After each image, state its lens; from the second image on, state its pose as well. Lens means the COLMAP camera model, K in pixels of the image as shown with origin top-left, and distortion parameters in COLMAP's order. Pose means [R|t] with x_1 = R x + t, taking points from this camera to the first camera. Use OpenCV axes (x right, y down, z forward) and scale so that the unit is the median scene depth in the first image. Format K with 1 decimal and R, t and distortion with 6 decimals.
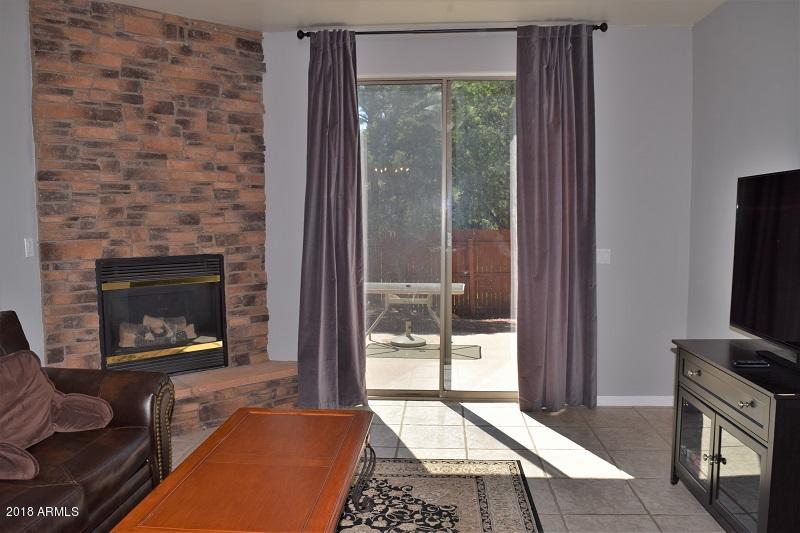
lens RADIAL K [[629.2, 0, 399.4], [0, 629.2, 264.6], [0, 0, 1]] dist [-0.090497, 0.012565]
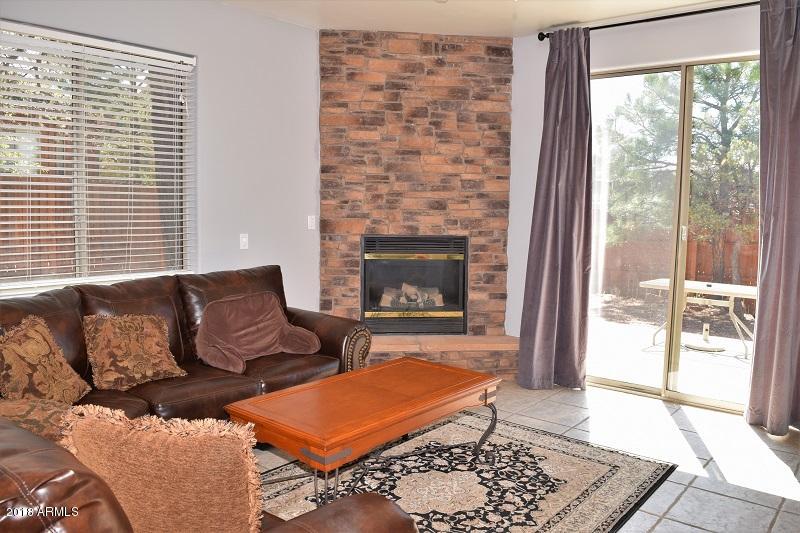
lens RADIAL K [[629.2, 0, 397.7], [0, 629.2, 264.8], [0, 0, 1]] dist [-0.090497, 0.012565]
pose [[0.805104, 0.073025, -0.588621, 0.331526], [-0.065878, 0.997261, 0.033614, 0.005608], [0.589464, 0.011715, 0.807710, -0.011625]]
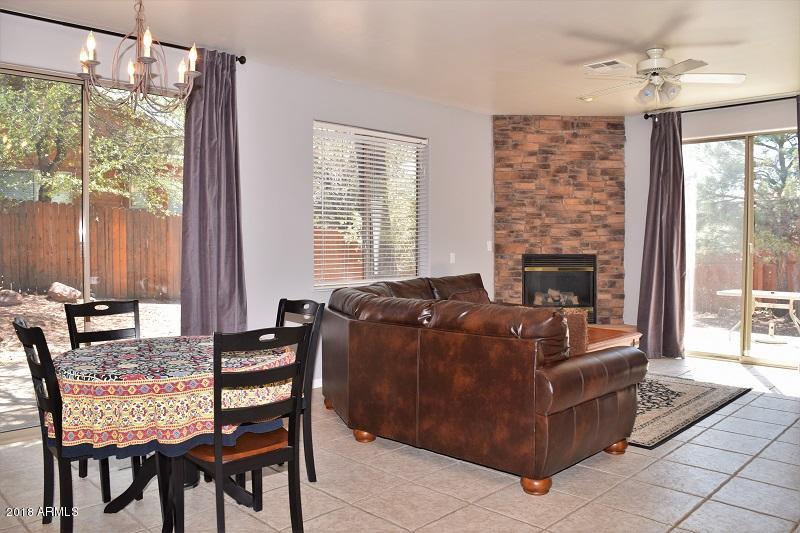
lens RADIAL K [[629.2, 0, 399.8], [0, 629.2, 265.1], [0, 0, 1]] dist [-0.090497, 0.012565]
pose [[0.750914, 0.029043, -0.659761, 0.458724], [-0.053722, 0.998408, -0.017193, 0.074212], [0.658212, 0.048354, 0.751279, -0.633966]]
